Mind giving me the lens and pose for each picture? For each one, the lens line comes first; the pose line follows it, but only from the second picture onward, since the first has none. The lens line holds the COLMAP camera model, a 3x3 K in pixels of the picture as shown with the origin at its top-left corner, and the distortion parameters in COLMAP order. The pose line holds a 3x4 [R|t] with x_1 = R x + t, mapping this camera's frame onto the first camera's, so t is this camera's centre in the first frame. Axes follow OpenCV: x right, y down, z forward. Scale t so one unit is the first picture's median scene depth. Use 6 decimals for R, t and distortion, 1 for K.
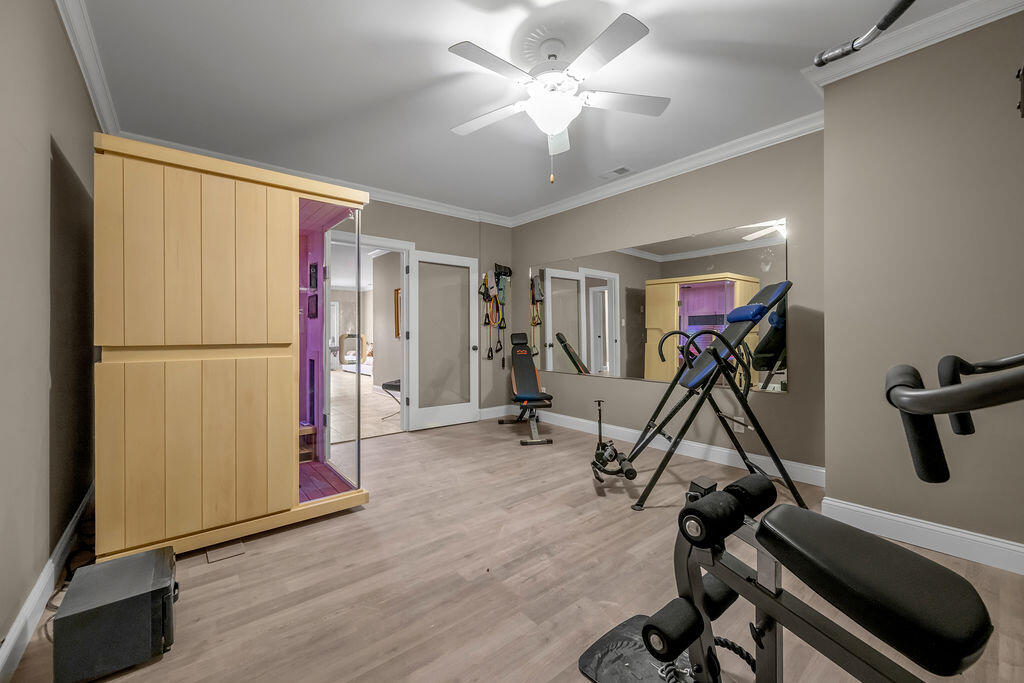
lens RADIAL K [[410.6, 0, 516.3], [0, 410.6, 332.4], [0, 0, 1]] dist [-0.000035, -0.000184]
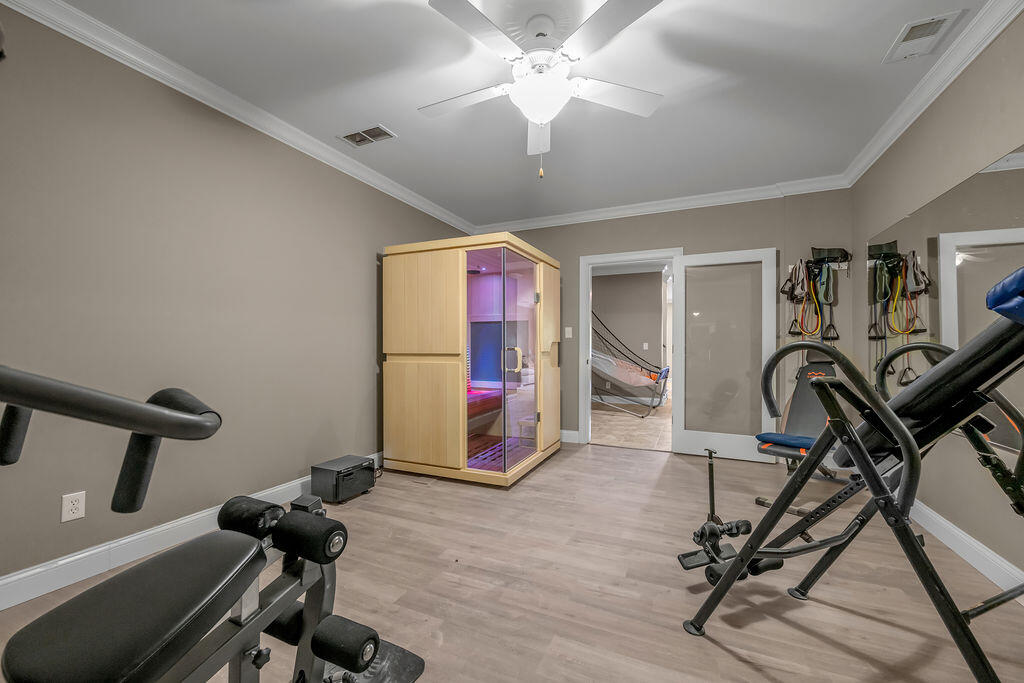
lens RADIAL K [[410.6, 0, 515.8], [0, 410.6, 344.8], [0, 0, 1]] dist [-0.000035, -0.000184]
pose [[0.439440, -0.000704, -0.898272, 0.753731], [0.001546, 0.999999, -0.000027, -0.004299], [0.898271, -0.001377, 0.439441, 0.493217]]
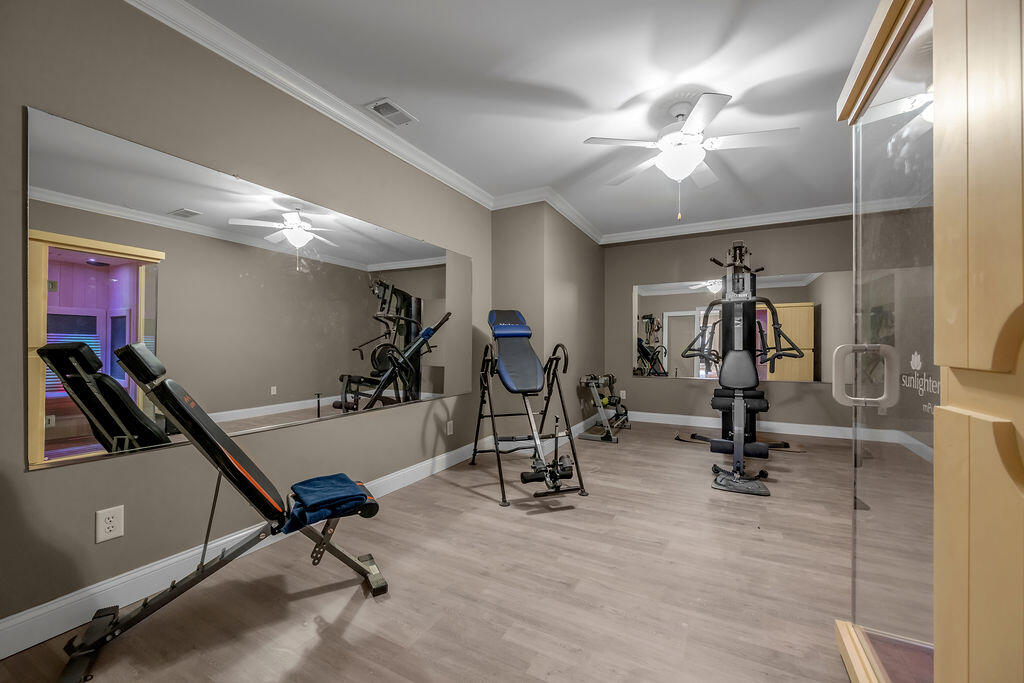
lens RADIAL K [[410.6, 0, 514.4], [0, 410.6, 344.5], [0, 0, 1]] dist [-0.000035, -0.000184]
pose [[-0.377217, -0.001296, 0.926124, -0.743072], [-0.002751, 0.999996, 0.000279, -0.003396], [-0.926121, -0.002442, -0.377219, 1.668635]]
